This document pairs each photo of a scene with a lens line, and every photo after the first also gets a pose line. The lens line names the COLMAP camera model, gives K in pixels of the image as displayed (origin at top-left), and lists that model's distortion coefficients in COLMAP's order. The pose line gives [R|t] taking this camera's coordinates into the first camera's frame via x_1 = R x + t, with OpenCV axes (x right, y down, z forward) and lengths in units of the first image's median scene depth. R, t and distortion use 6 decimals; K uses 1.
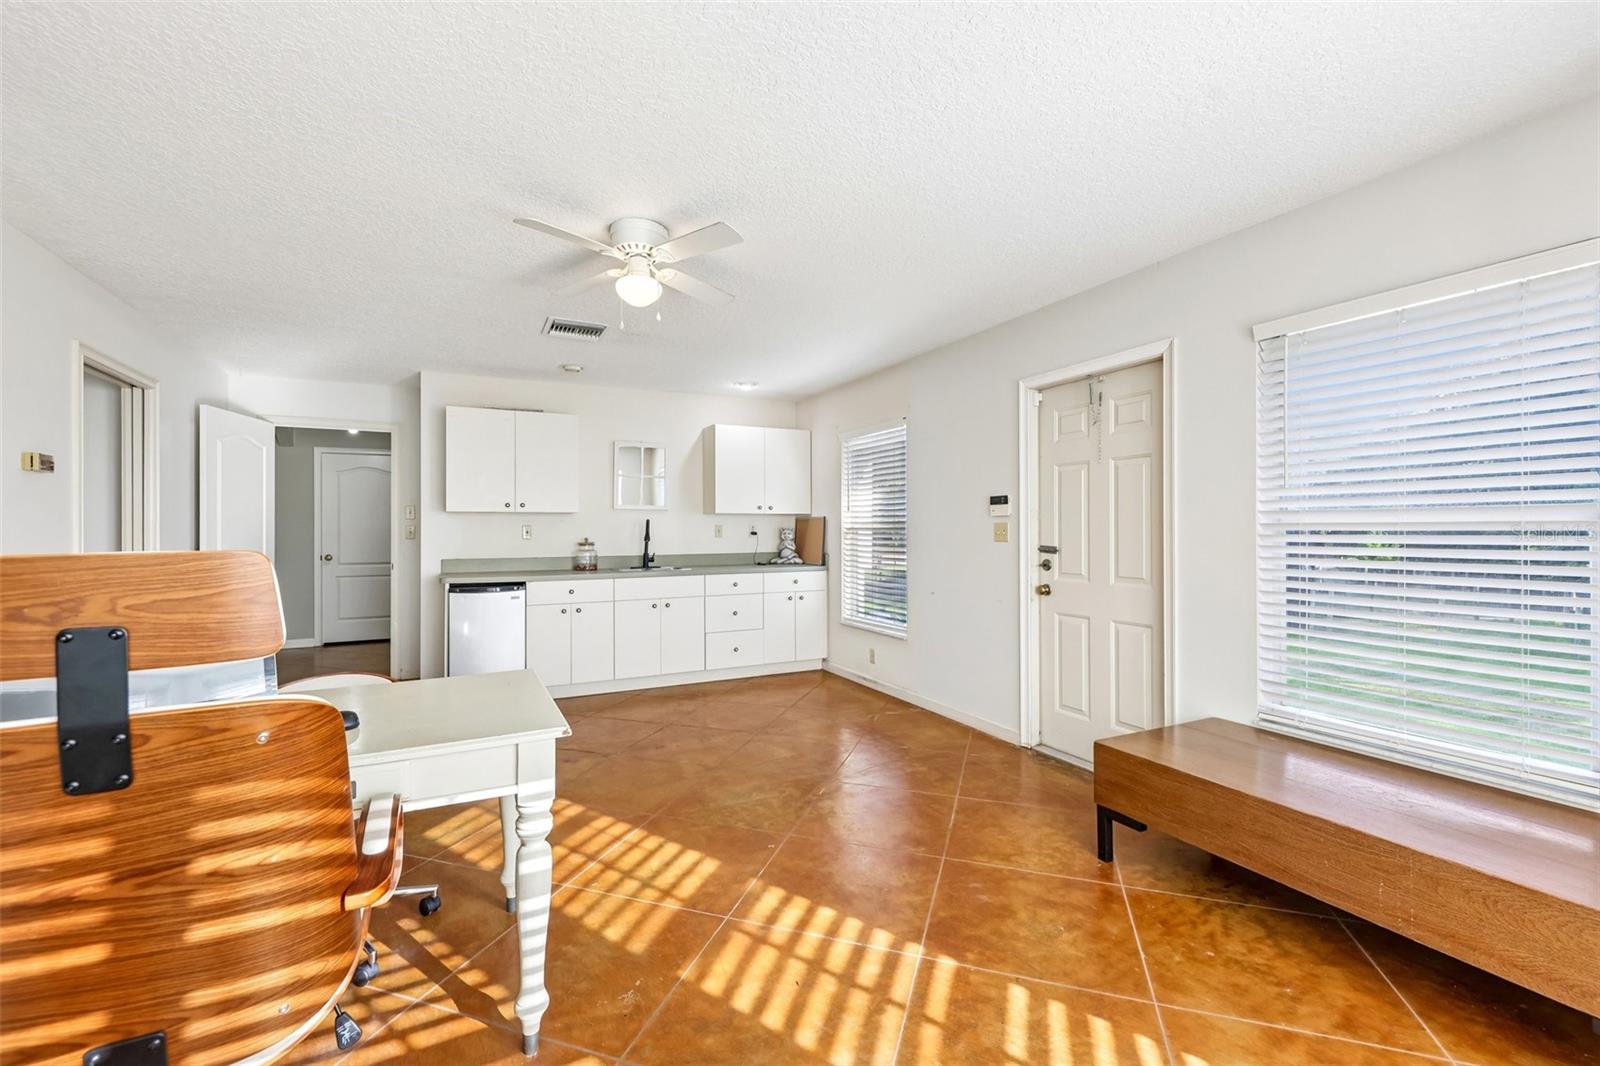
lens RADIAL K [[666.0, 0, 791.6], [0, 666.0, 526.4], [0, 0, 1]] dist [-0.000134, -0.001085]
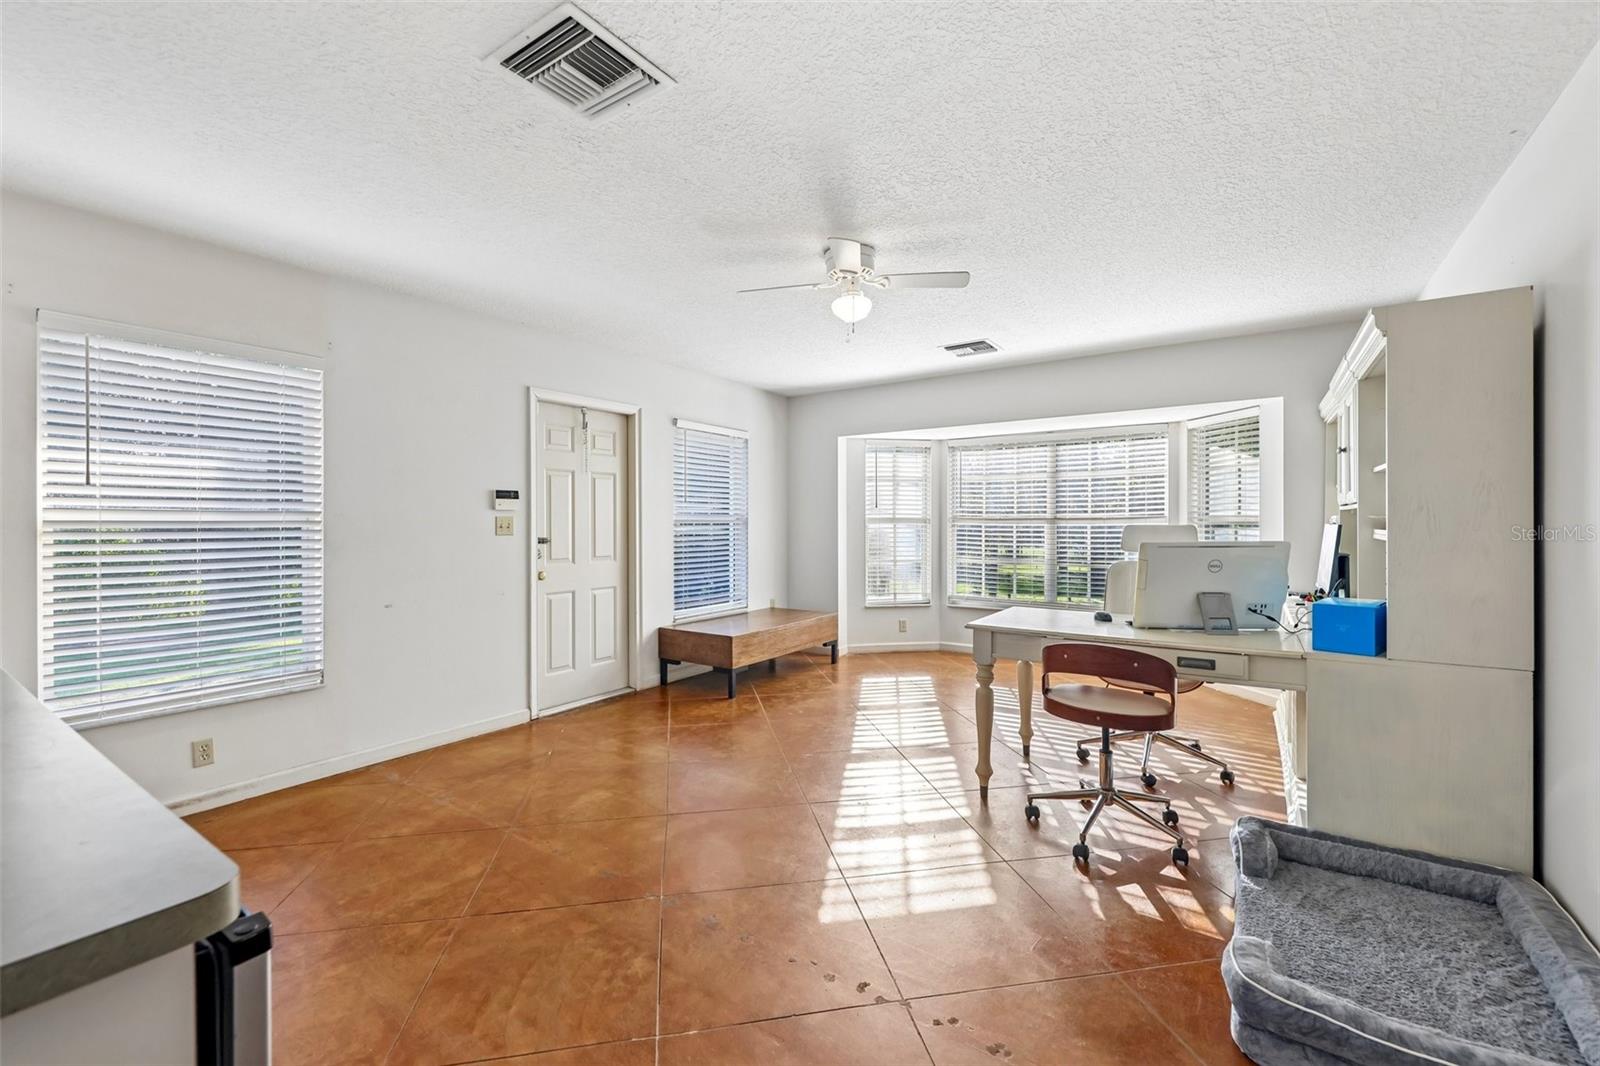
lens RADIAL K [[666.0, 0, 791.4], [0, 666.0, 530.4], [0, 0, 1]] dist [-0.000134, -0.001085]
pose [[-0.485267, -0.003185, 0.874360, -0.860621], [0.001094, 0.999990, 0.004250, 0.012540], [-0.874365, 0.003019, -0.485259, 1.217210]]
